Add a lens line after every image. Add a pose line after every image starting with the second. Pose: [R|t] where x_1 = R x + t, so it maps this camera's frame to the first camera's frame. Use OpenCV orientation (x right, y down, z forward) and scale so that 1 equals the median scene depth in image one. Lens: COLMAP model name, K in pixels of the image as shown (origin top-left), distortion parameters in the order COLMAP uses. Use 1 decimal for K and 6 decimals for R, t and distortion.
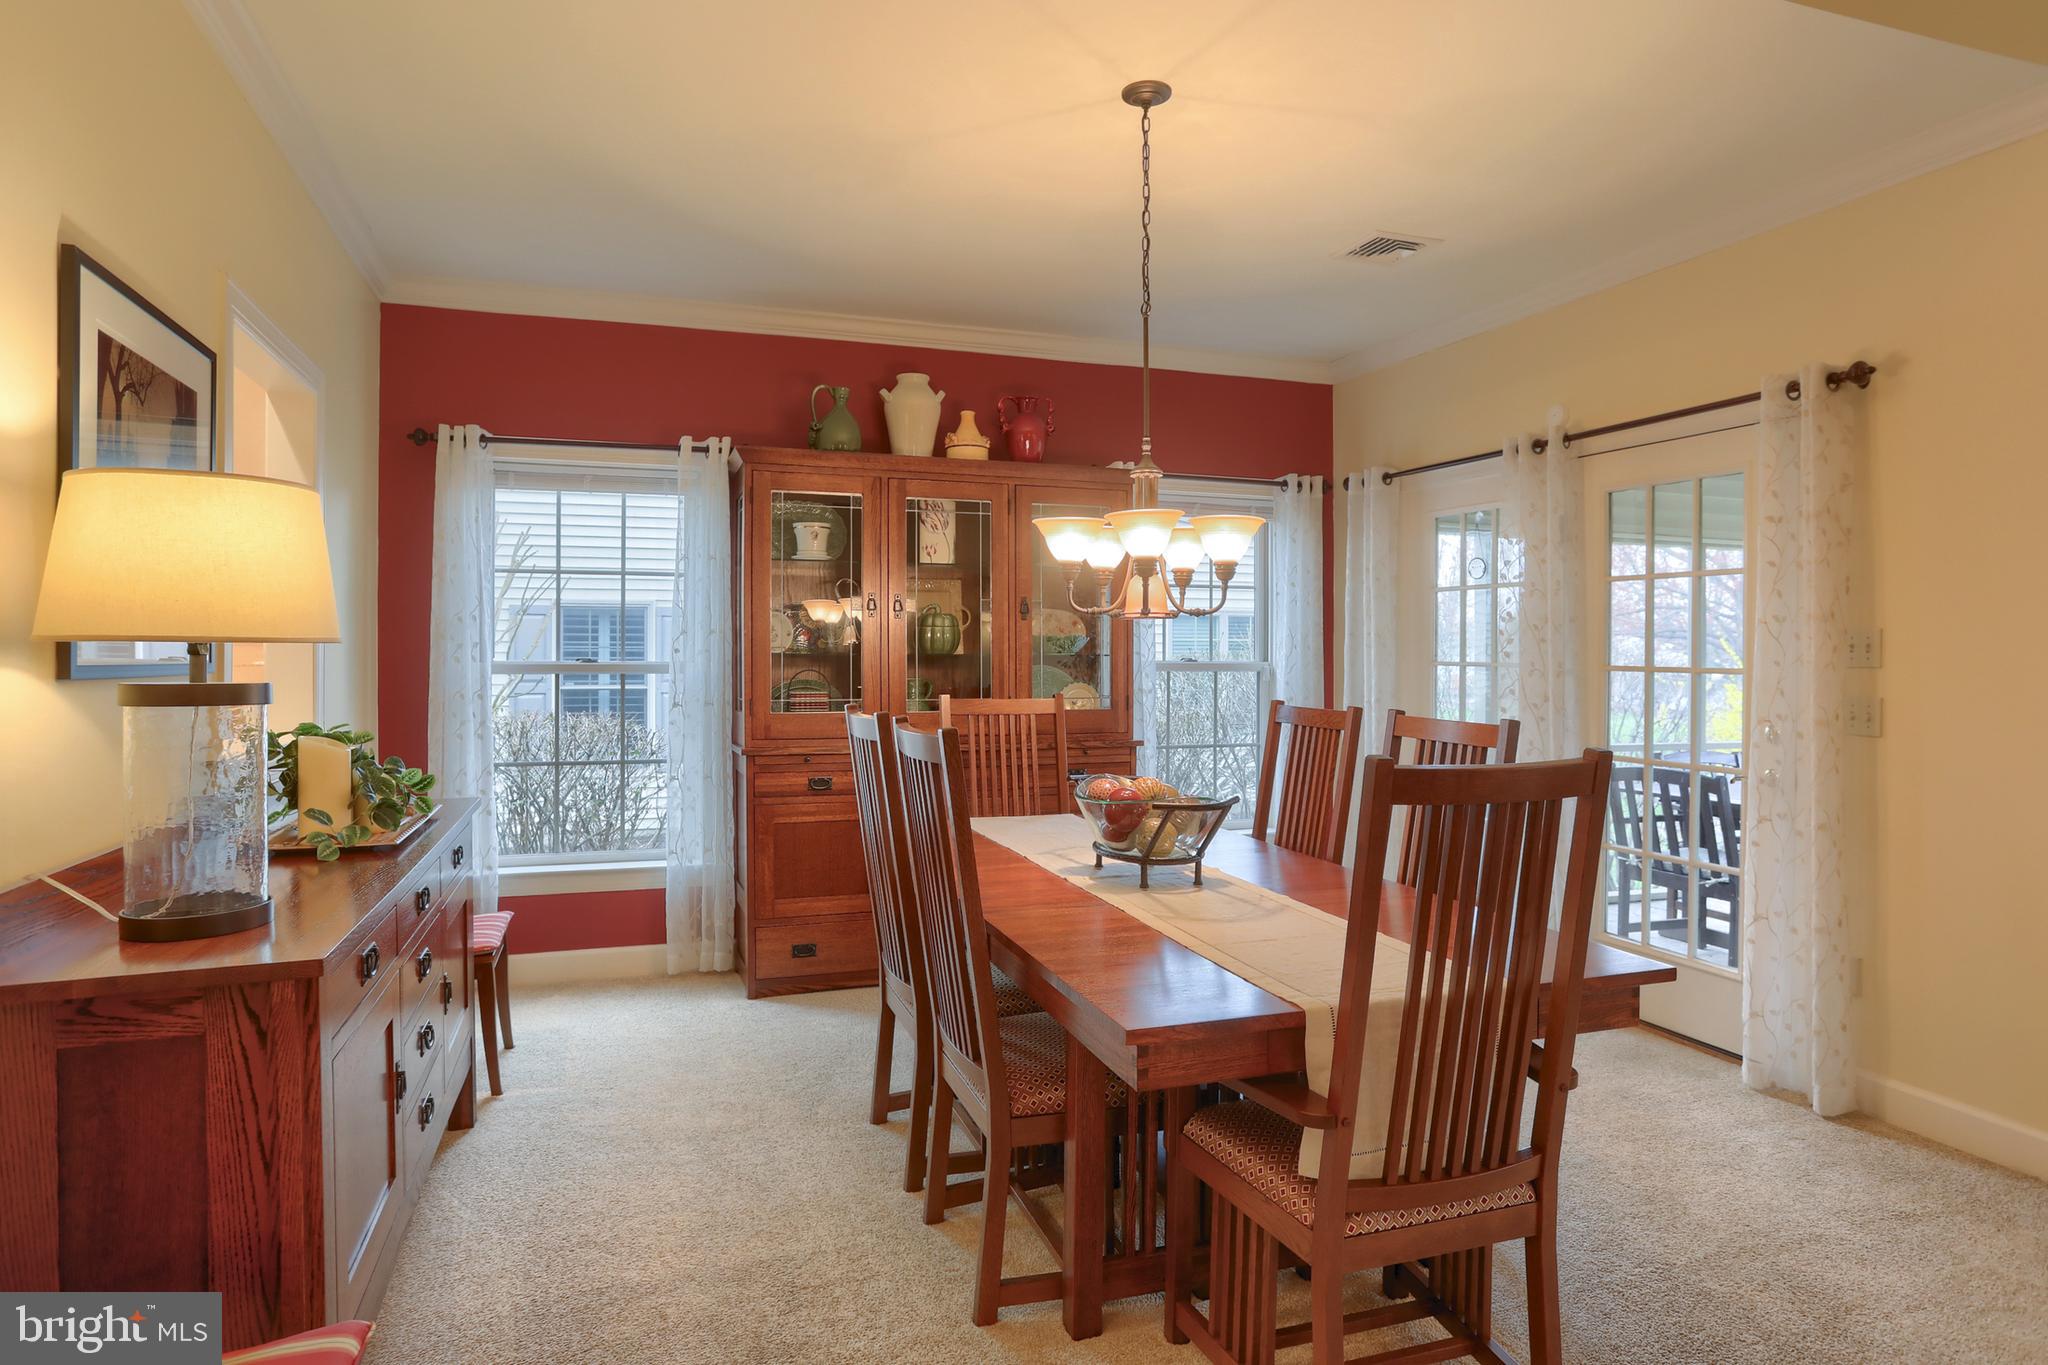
lens RADIAL K [[1156.7, 0, 999.4], [0, 1156.7, 673.0], [0, 0, 1]] dist [-0.030004, 0.000421]
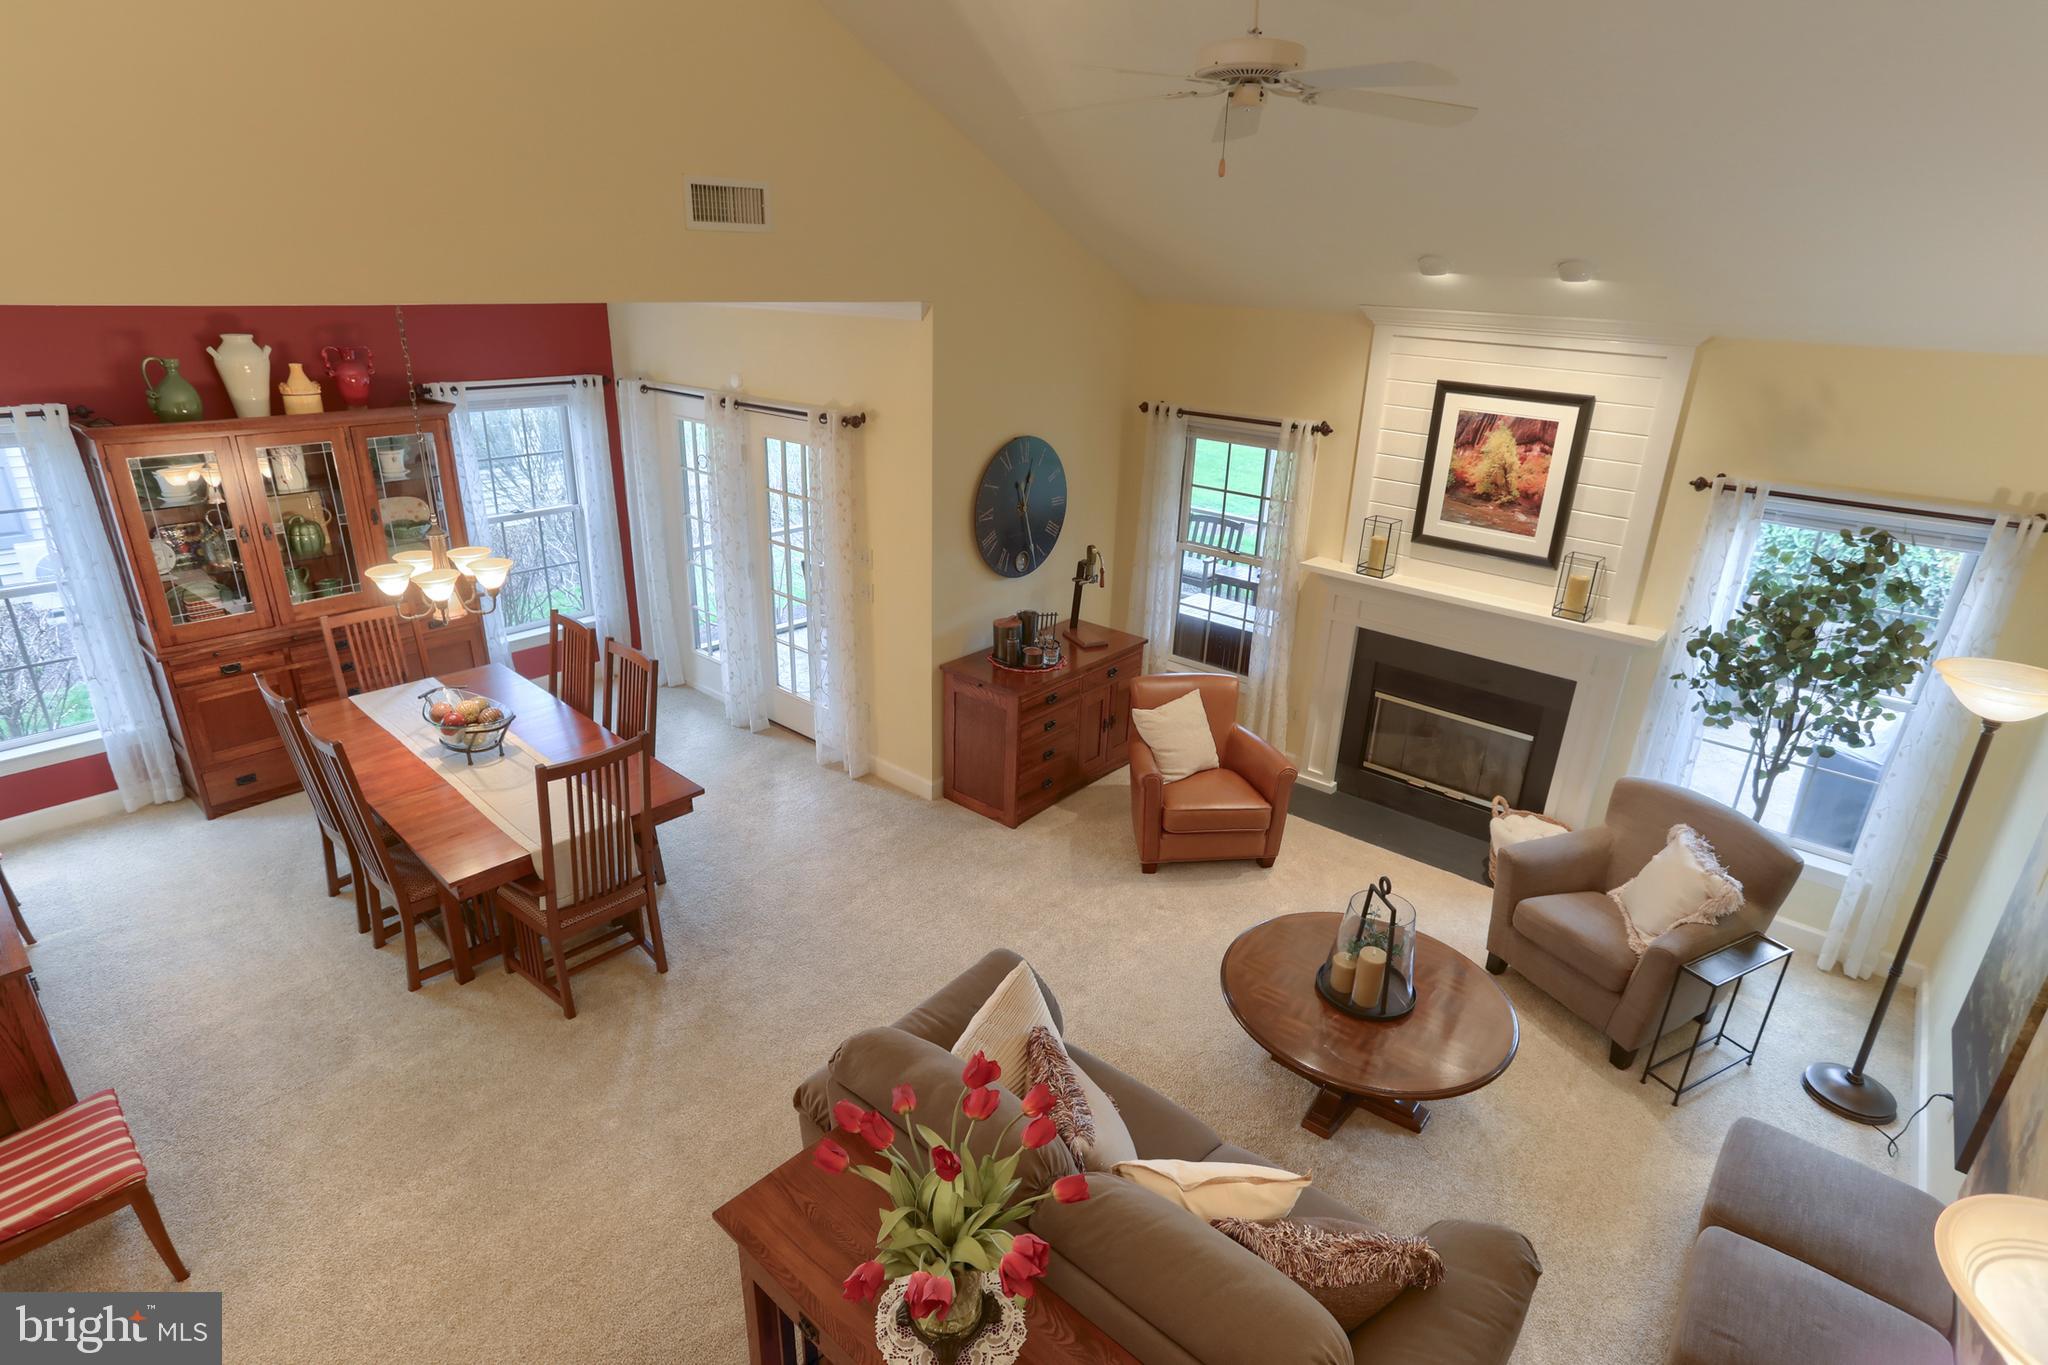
lens RADIAL K [[1037.3, 0, 1031.1], [0, 1037.3, 680.2], [0, 0, 1]] dist [-0.056495, 0.030958]
pose [[0.855239, -0.162933, 0.491954, 0.067682], [-0.023966, 0.935840, 0.351609, -0.346987], [-0.517679, -0.312500, 0.796462, -0.482787]]
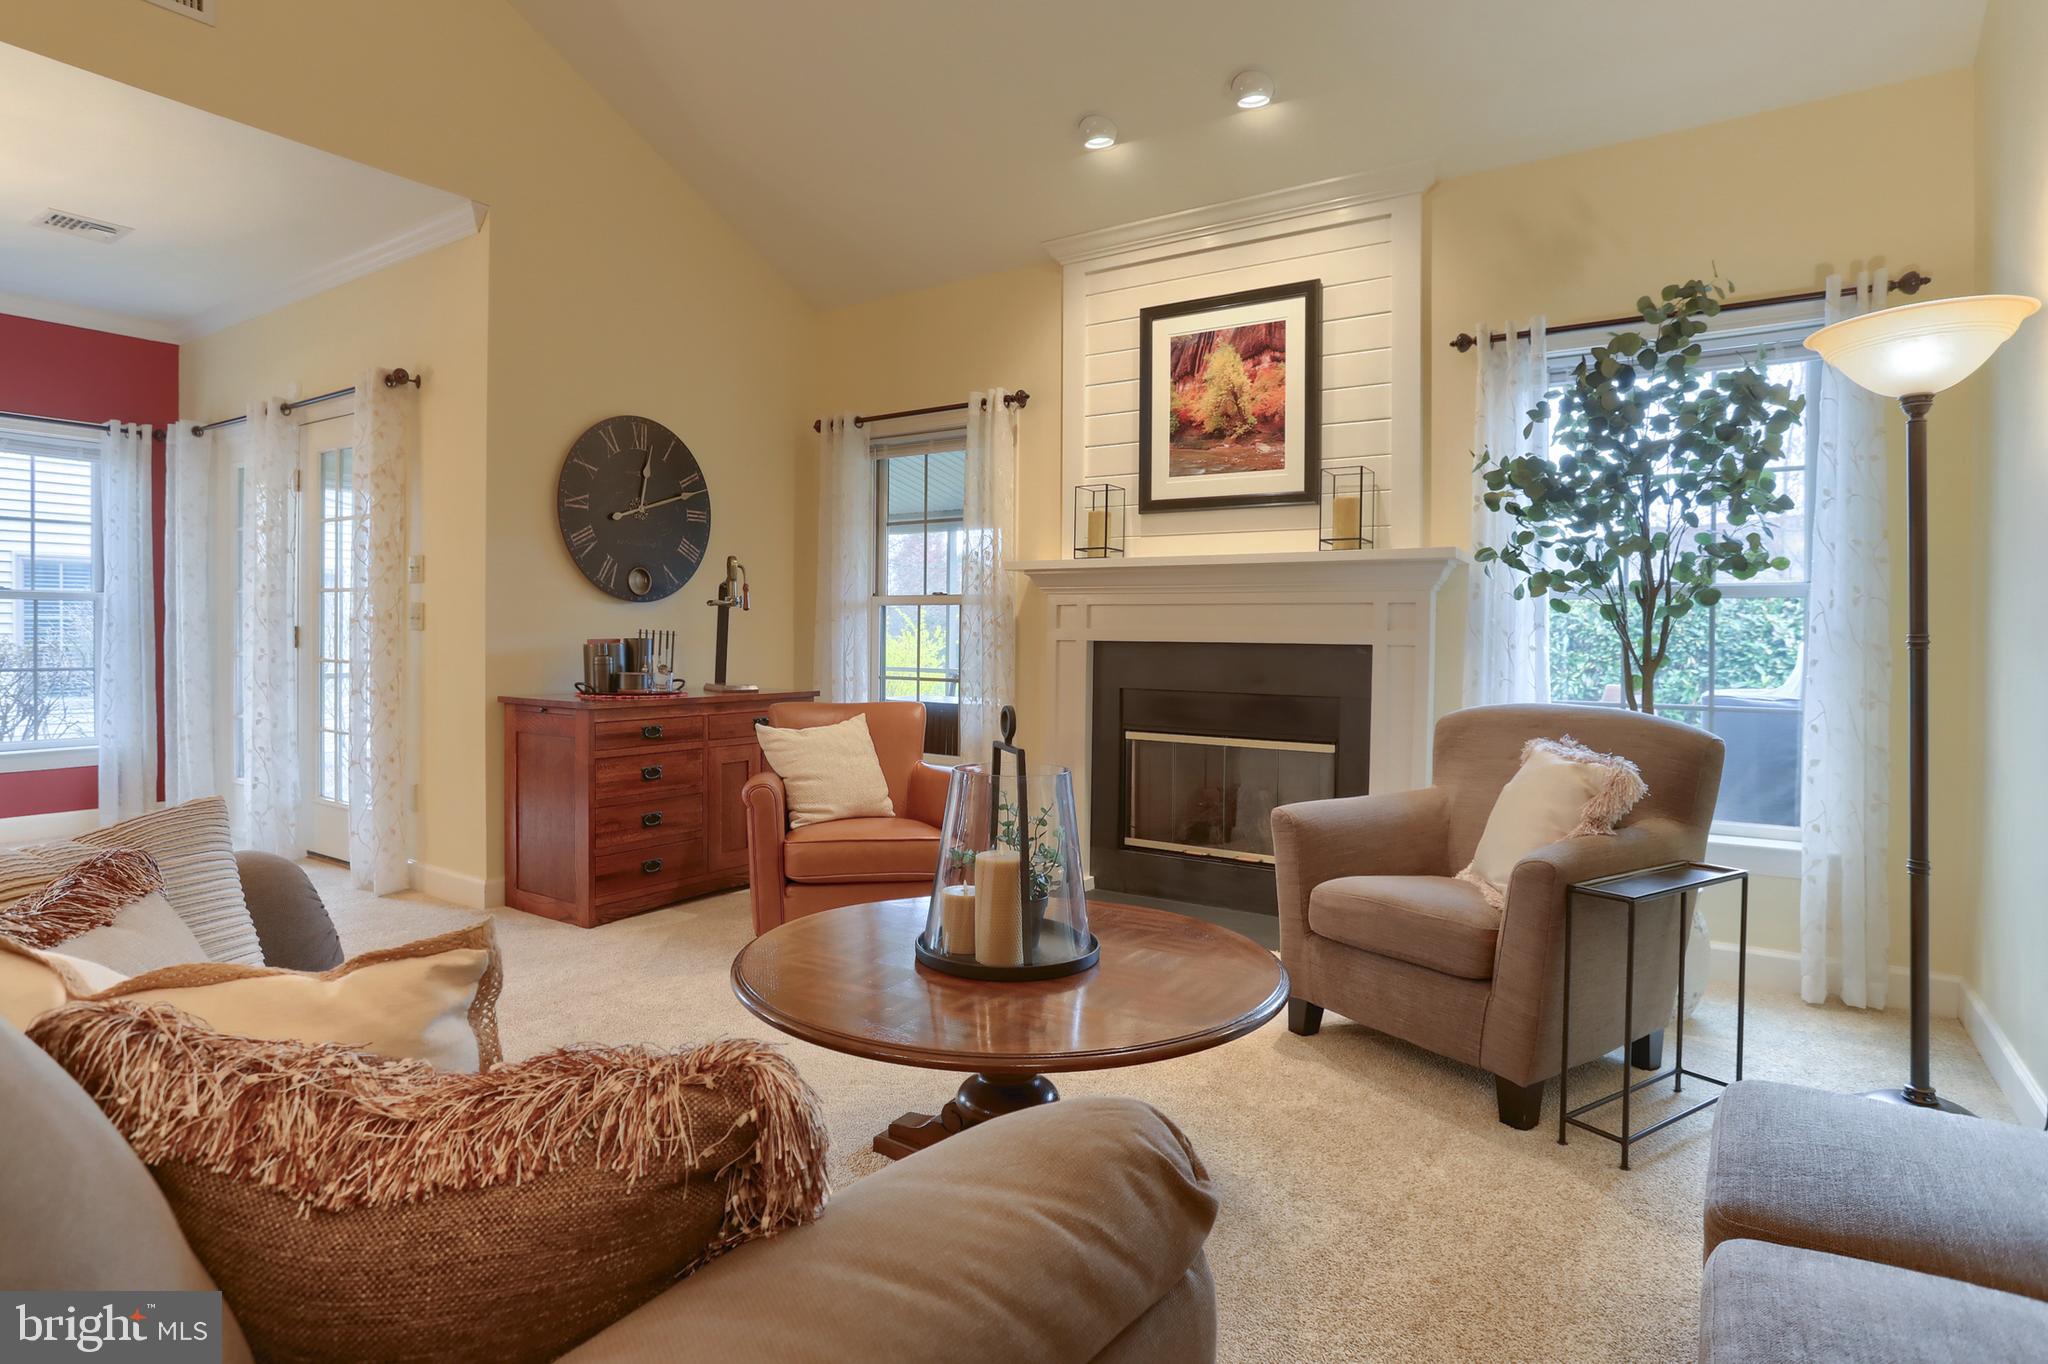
lens RADIAL K [[1100.8, 0, 995.4], [0, 1100.8, 650.4], [0, 0, 1]] dist [-0.066297, 0.042864]
pose [[0.802296, -0.001580, 0.596925, 0.399515], [0.003190, 0.999994, -0.001641, 0.065313], [-0.596918, 0.003221, 0.802295, -0.408732]]
